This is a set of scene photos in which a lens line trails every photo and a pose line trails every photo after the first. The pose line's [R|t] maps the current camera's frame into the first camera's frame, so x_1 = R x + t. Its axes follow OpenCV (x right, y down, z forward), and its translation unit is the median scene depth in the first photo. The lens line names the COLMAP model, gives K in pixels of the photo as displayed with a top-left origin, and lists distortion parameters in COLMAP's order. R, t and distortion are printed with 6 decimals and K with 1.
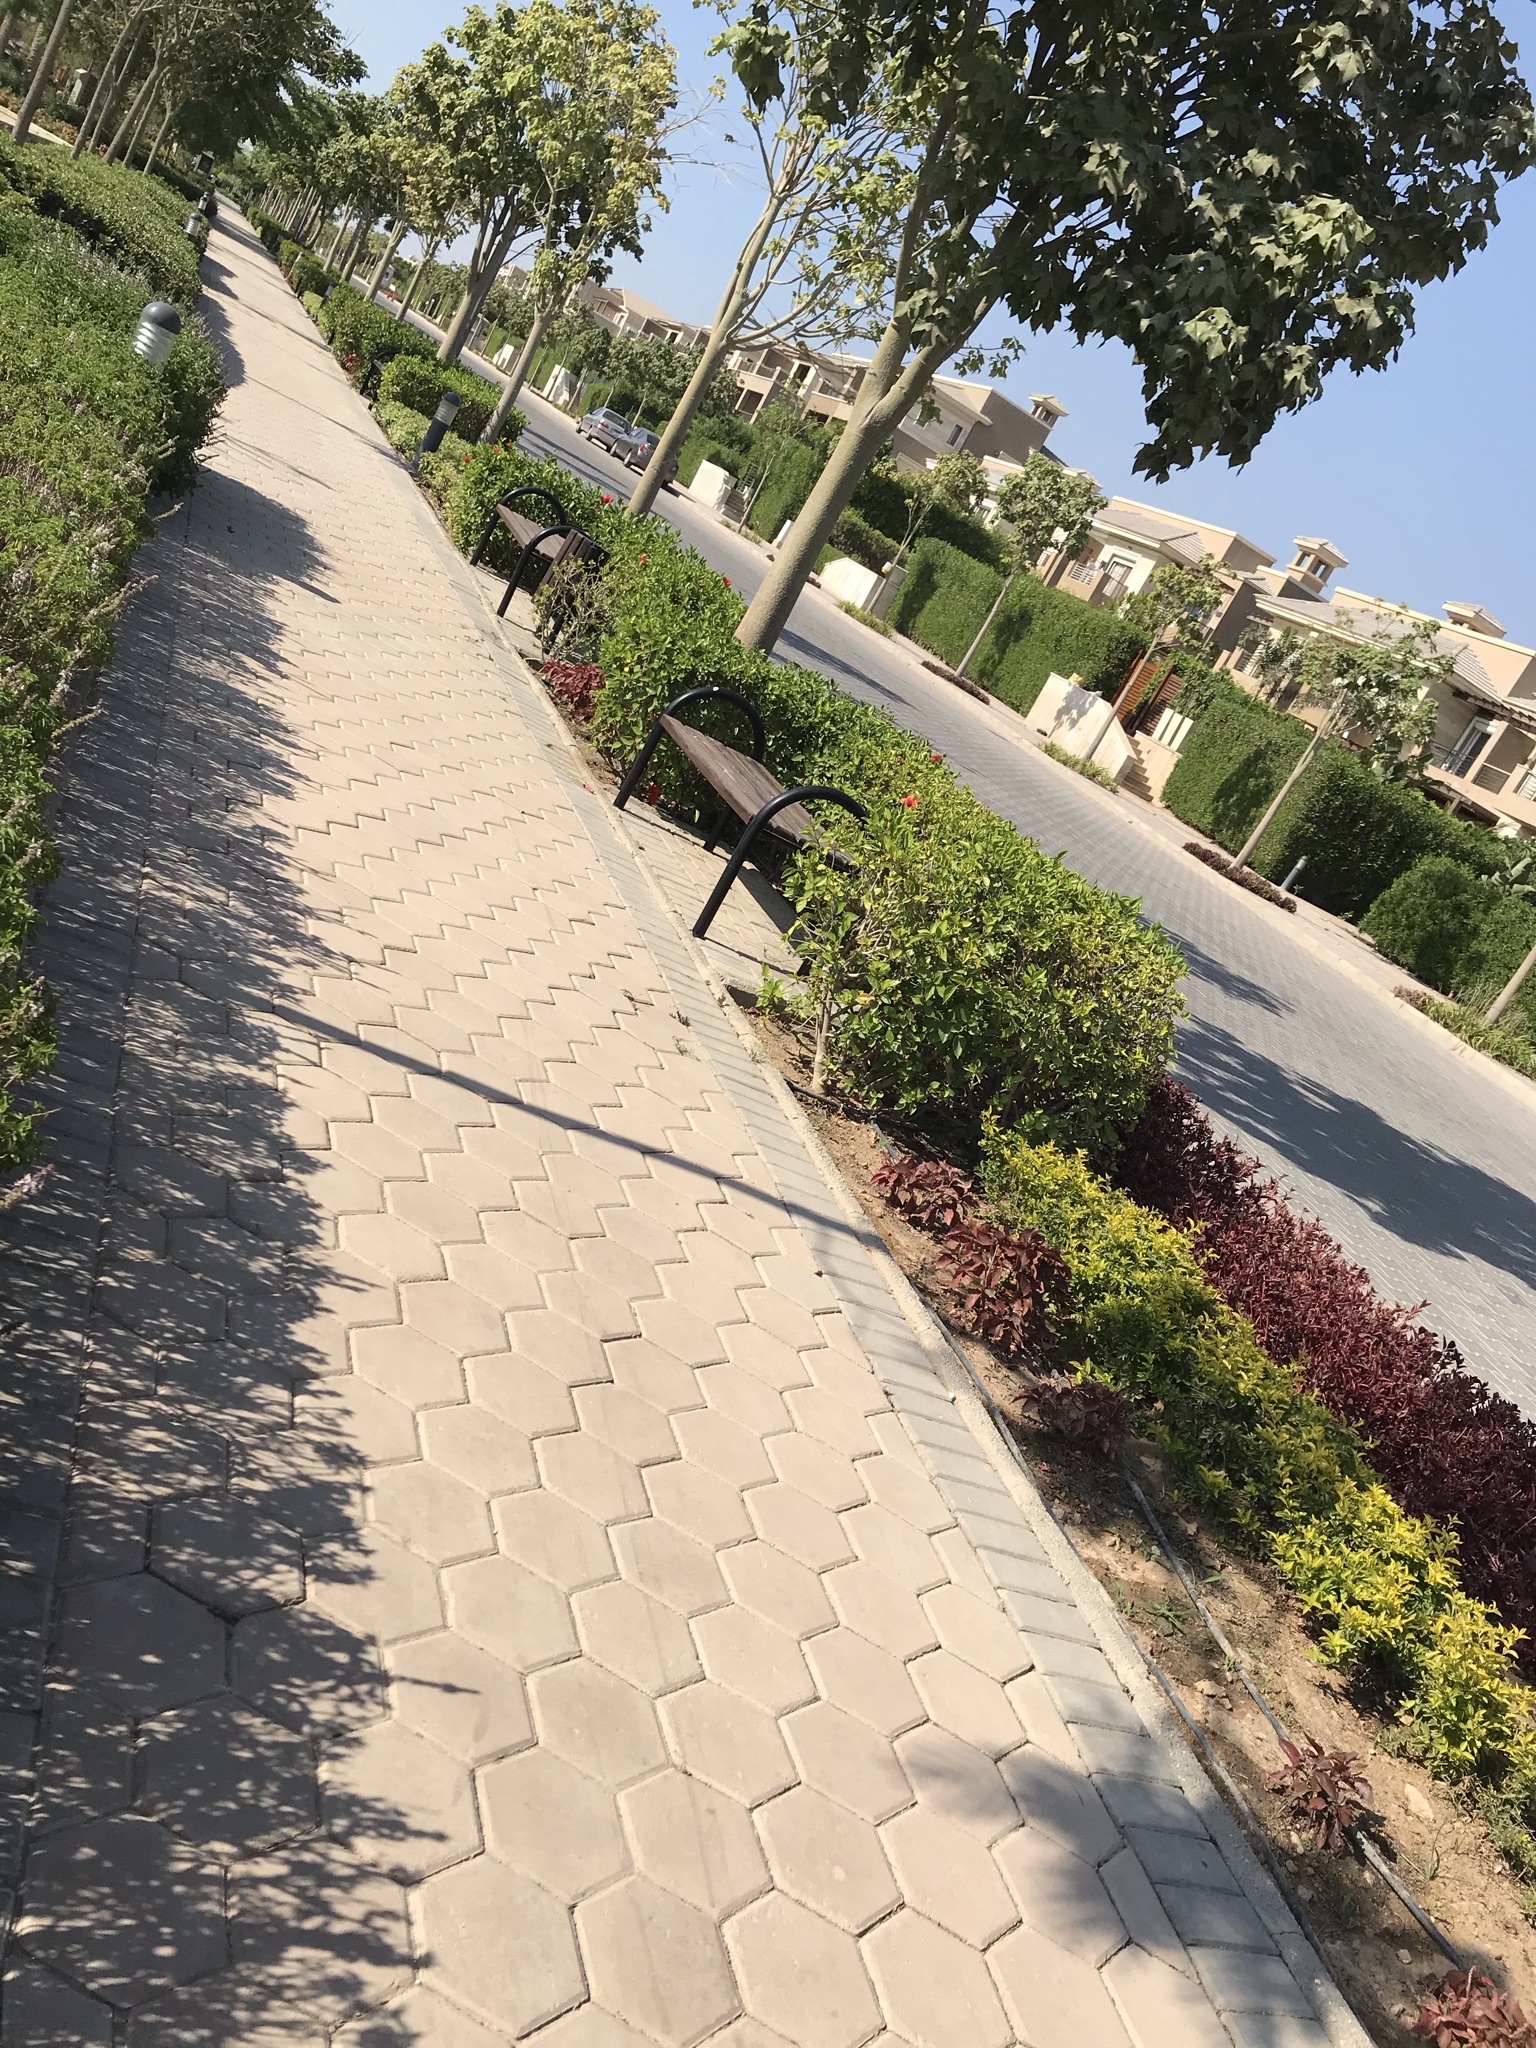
lens RADIAL K [[1666.3, 0, 768.0], [0, 1666.3, 1024.0], [0, 0, 1]] dist [0.019744, -0.003590]
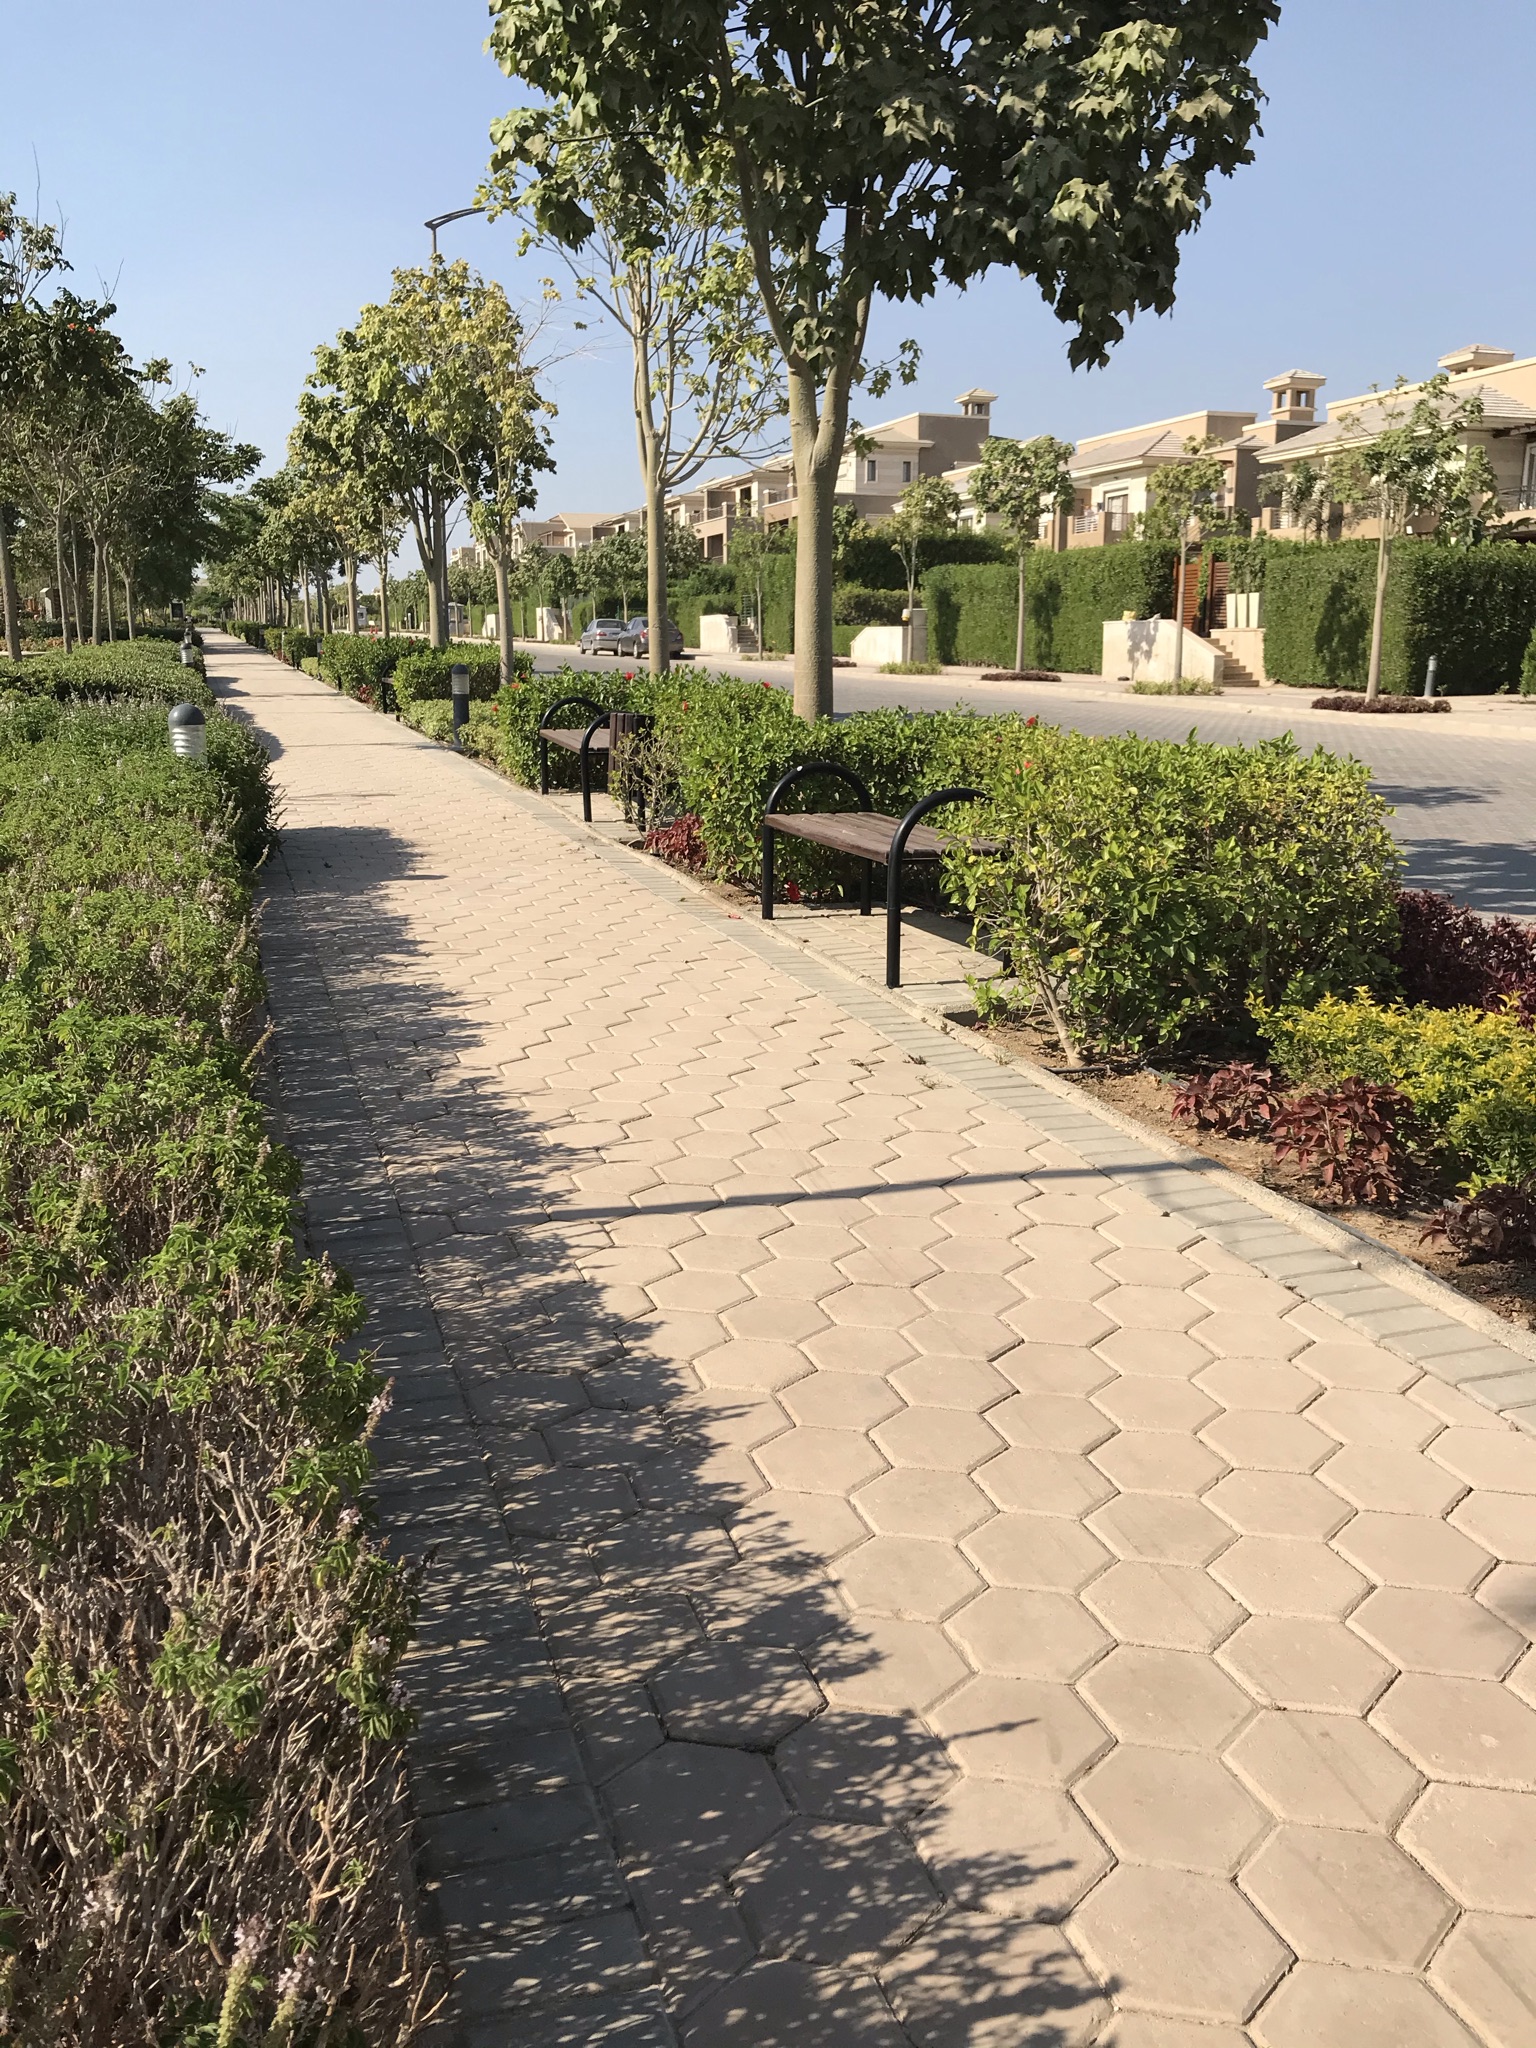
lens RADIAL K [[1655.2, 0, 767.1], [0, 1655.2, 1038.9], [0, 0, 1]] dist [0.039737, -0.037243]
pose [[0.877309, -0.464608, -0.120287, -0.006912], [0.456561, 0.885209, -0.089198, 0.034488], [0.147921, 0.023336, 0.988724, 0.018475]]
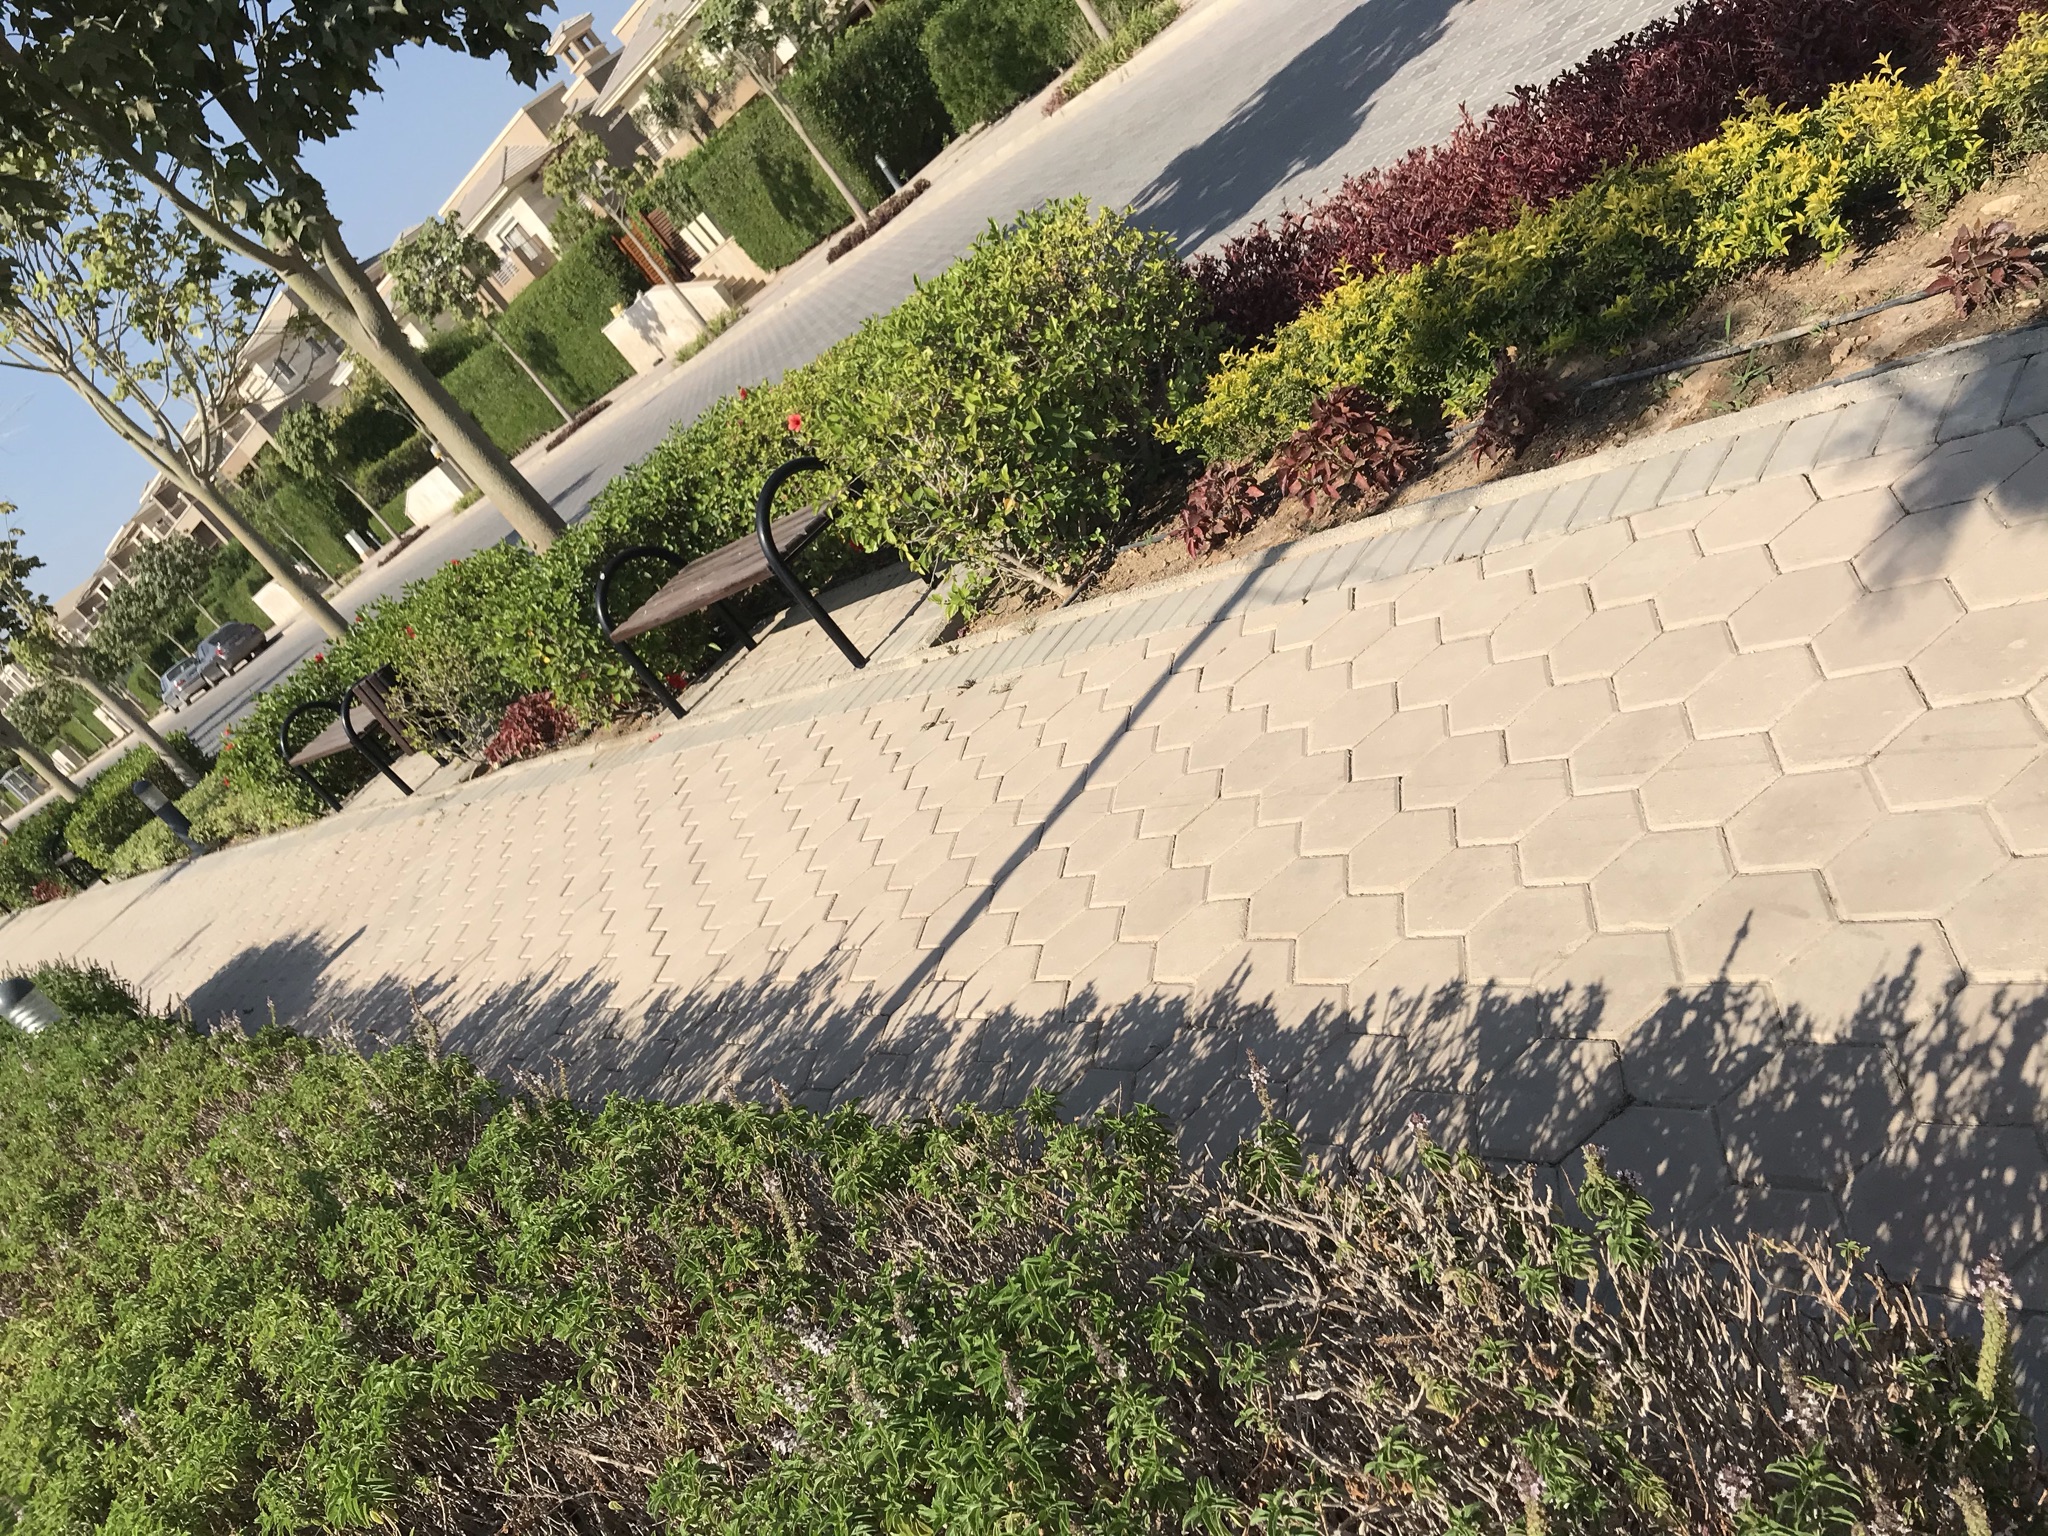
lens RADIAL K [[1684.2, 0, 991.9], [0, 1684.2, 753.0], [0, 0, 1]] dist [0.027243, -0.012396]
pose [[0.339684, -0.939958, 0.033083, -0.125518], [0.935145, 0.341289, 0.095006, -0.074148], [-0.100593, -0.001335, 0.994927, 0.011041]]
